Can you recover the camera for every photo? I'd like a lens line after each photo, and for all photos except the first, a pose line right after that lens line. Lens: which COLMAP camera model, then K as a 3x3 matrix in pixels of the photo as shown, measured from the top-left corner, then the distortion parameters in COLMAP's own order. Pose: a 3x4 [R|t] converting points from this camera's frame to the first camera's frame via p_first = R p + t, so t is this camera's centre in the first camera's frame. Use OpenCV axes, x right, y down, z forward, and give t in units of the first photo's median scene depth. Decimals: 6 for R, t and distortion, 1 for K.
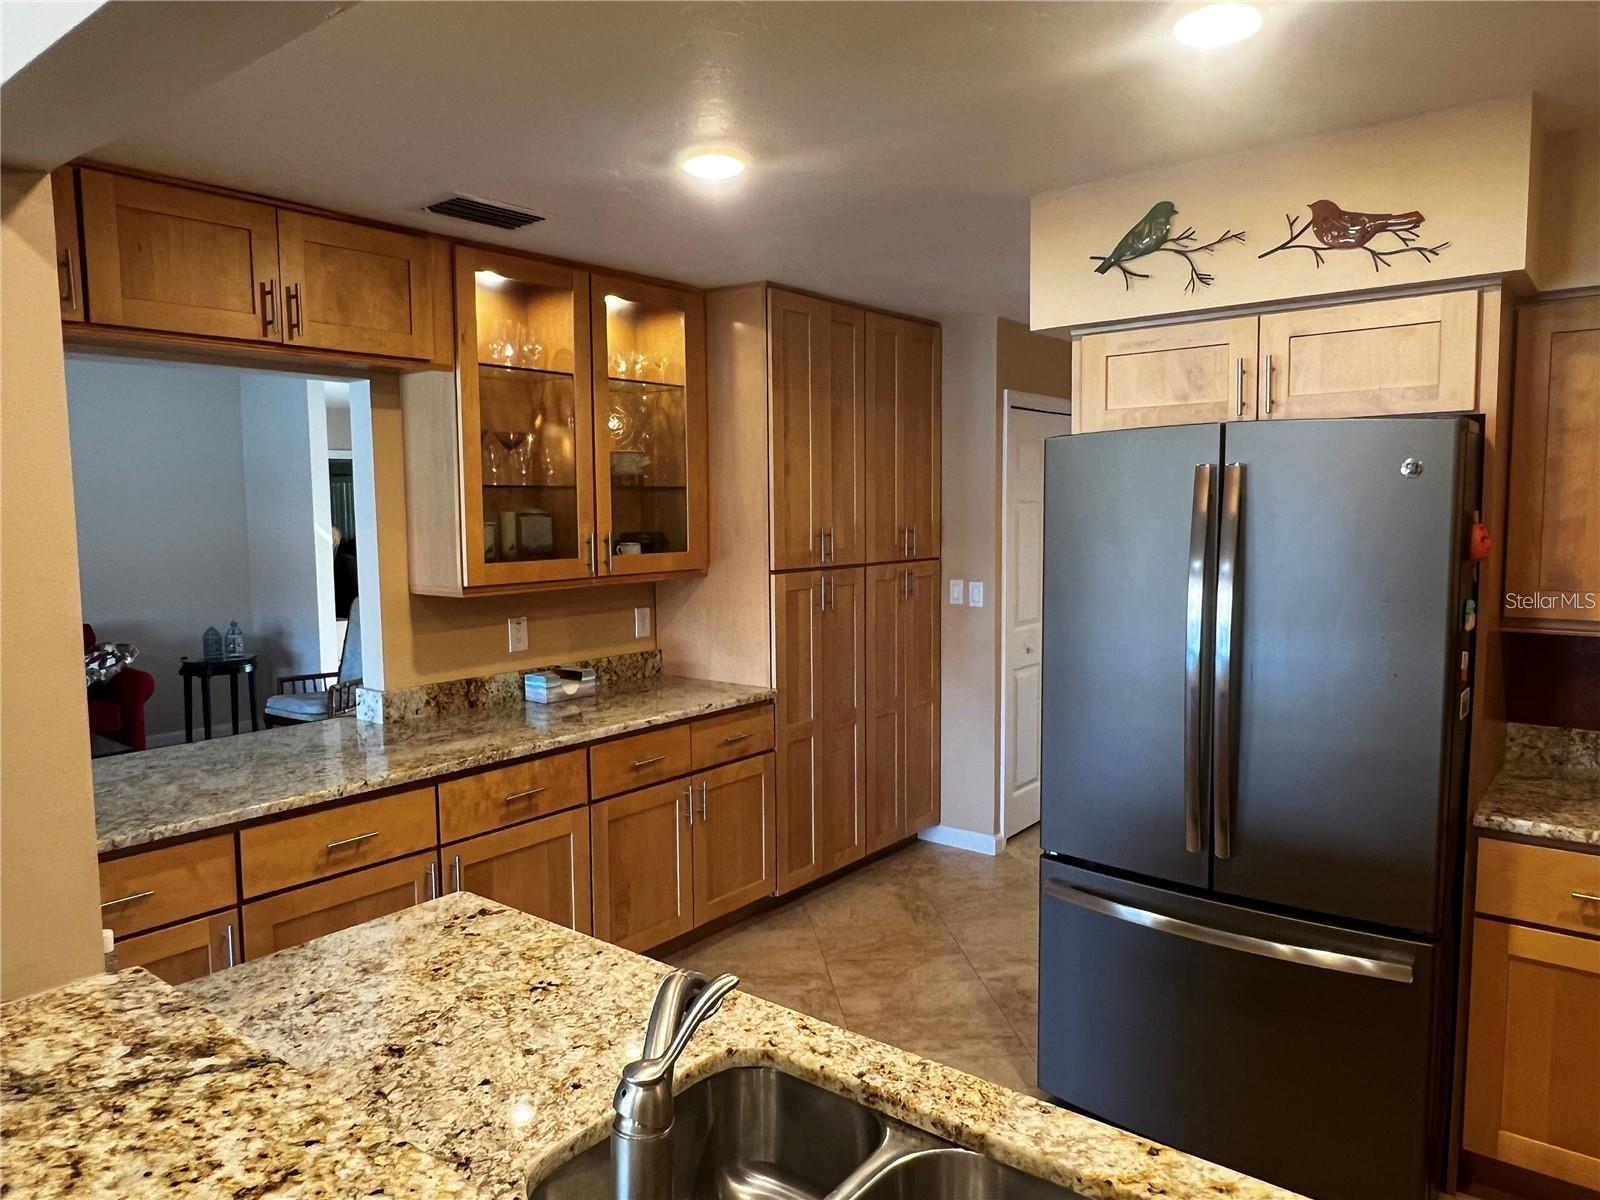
lens RADIAL K [[1068.2, 0, 800.0], [0, 1068.2, 600.0], [0, 0, 1]] dist [-0.040416, -0.000505]
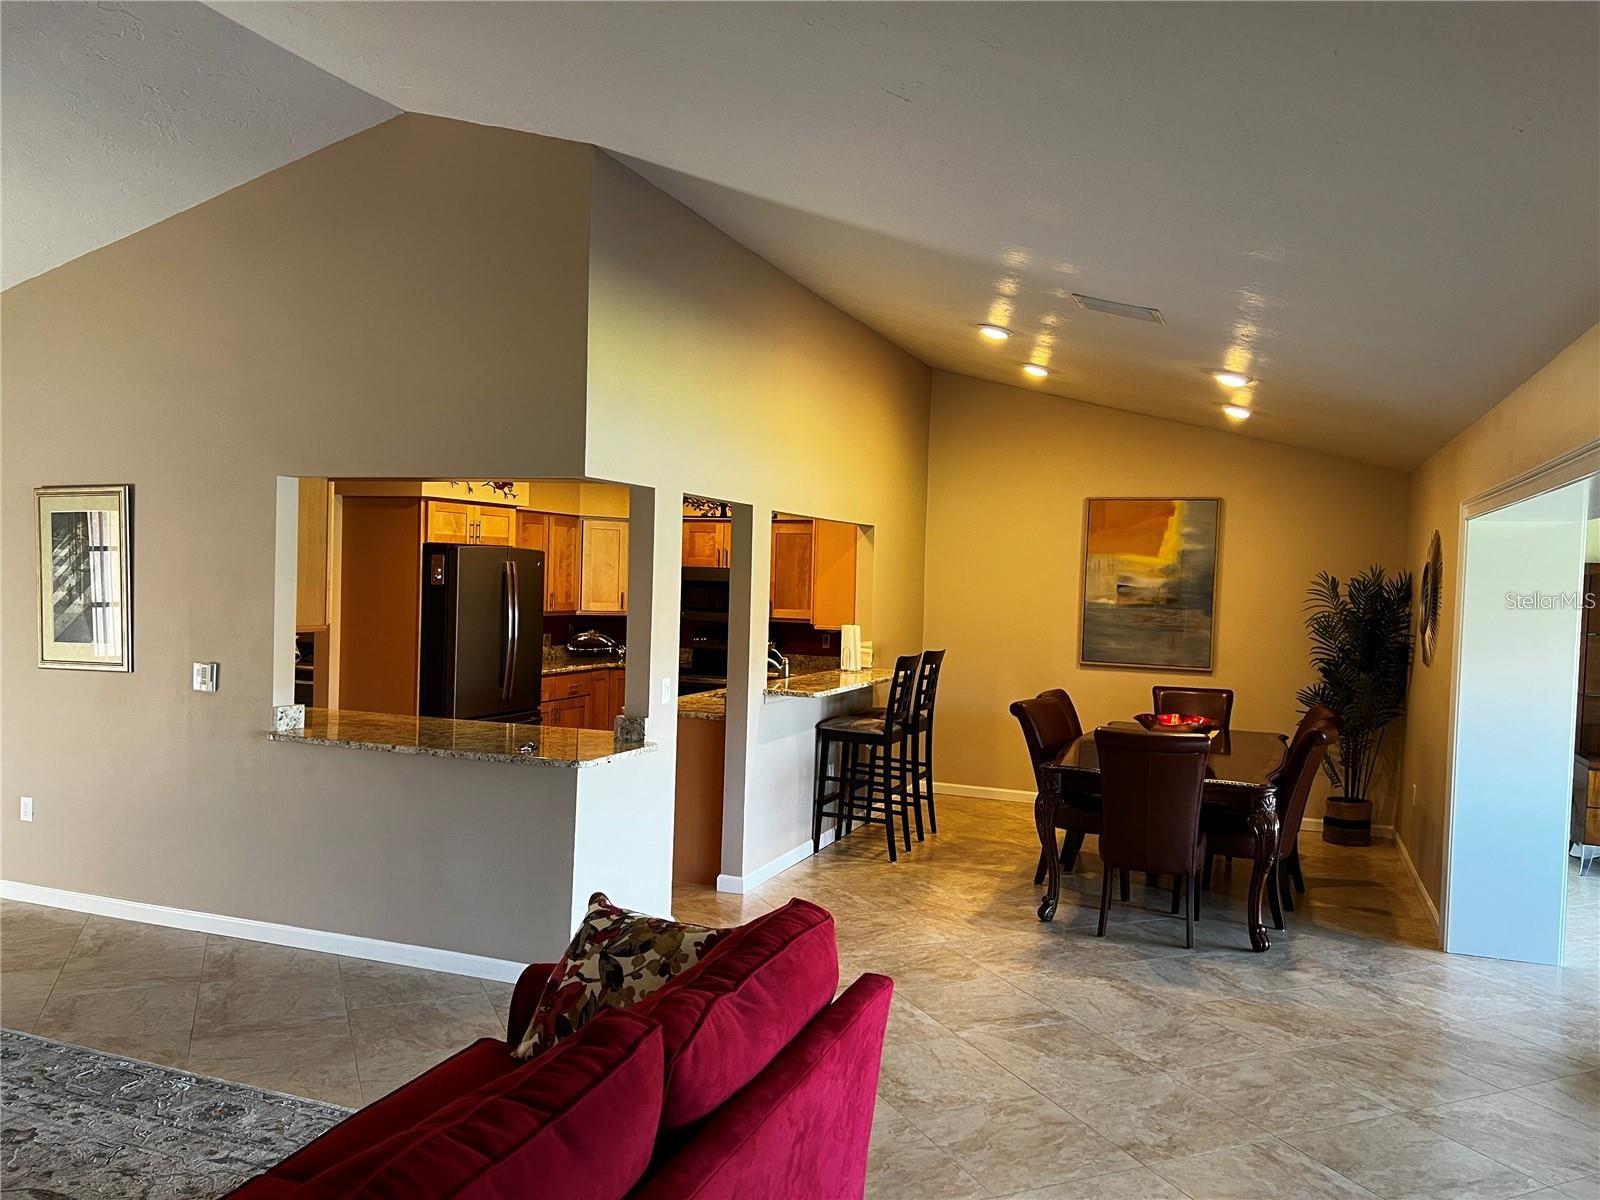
lens RADIAL K [[1210.5, 0, 801.7], [0, 1210.5, 624.3], [0, 0, 1]] dist [0.072287, -0.077093]
pose [[-0.295452, -0.032898, 0.954791, -2.722677], [0.059892, 0.996803, 0.052879, -0.075894], [-0.953478, 0.072807, -0.292537, 1.093437]]
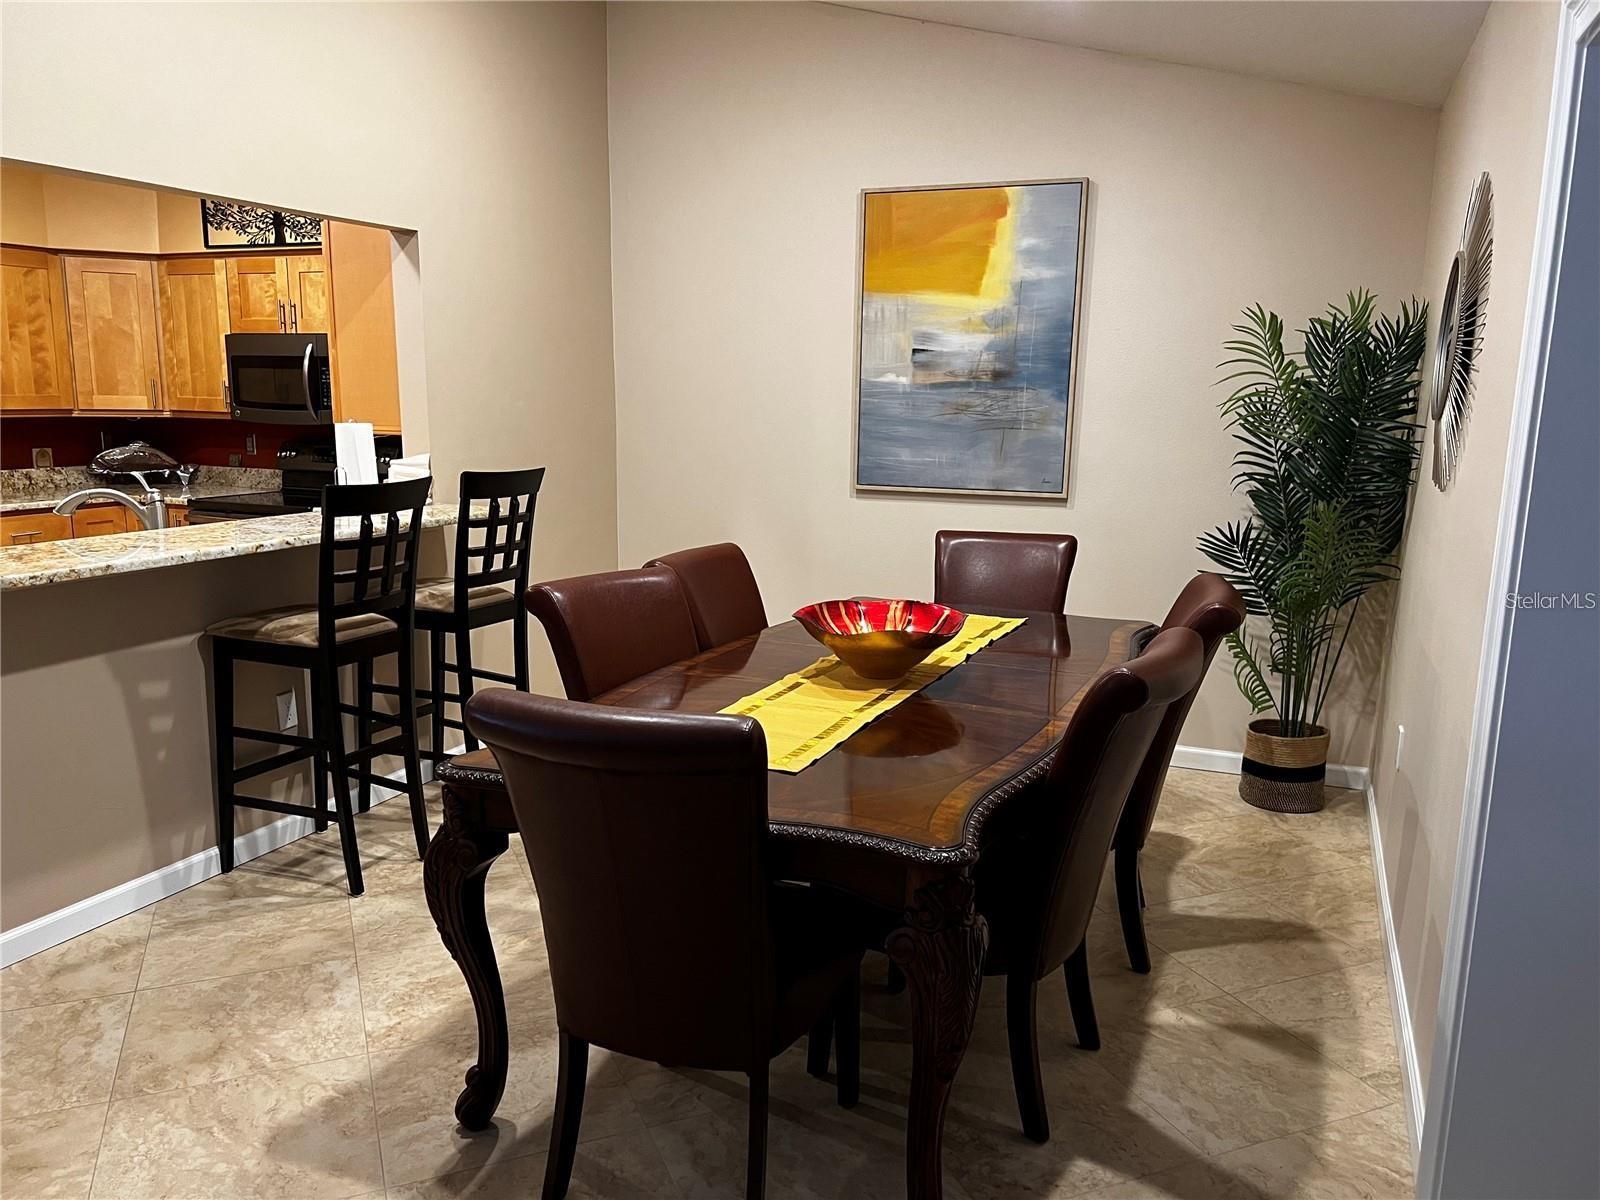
lens RADIAL K [[1210.5, 0, 801.7], [0, 1210.5, 624.3], [0, 0, 1]] dist [0.072287, -0.077093]
pose [[-0.278145, -0.172525, 0.944918, -1.614597], [0.074741, 0.976867, 0.200359, 0.071488], [-0.957627, 0.126353, -0.258816, -0.002278]]
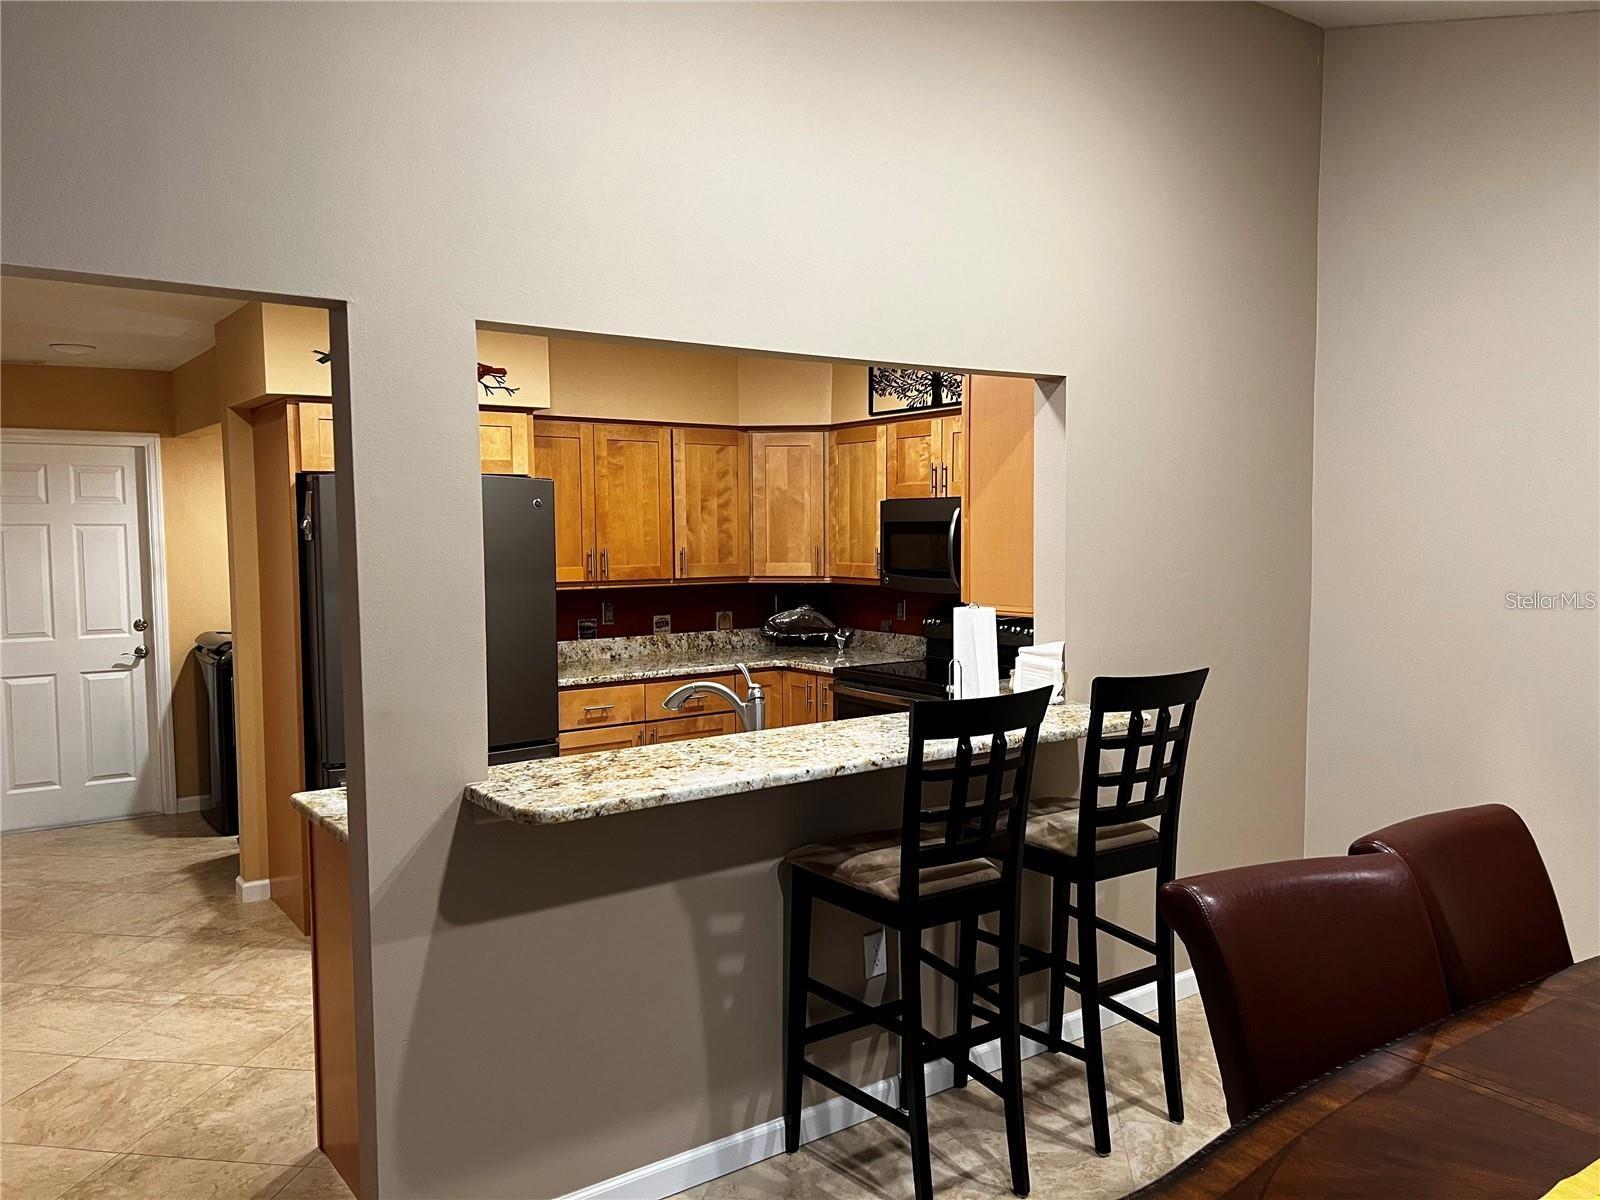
lens RADIAL K [[1210.5, 0, 801.7], [0, 1210.5, 624.3], [0, 0, 1]] dist [0.072287, -0.077093]
pose [[0.253483, -0.065545, 0.965117, -1.231864], [0.089460, 0.995015, 0.044079, 0.035121], [-0.963194, 0.075166, 0.258083, -0.044959]]
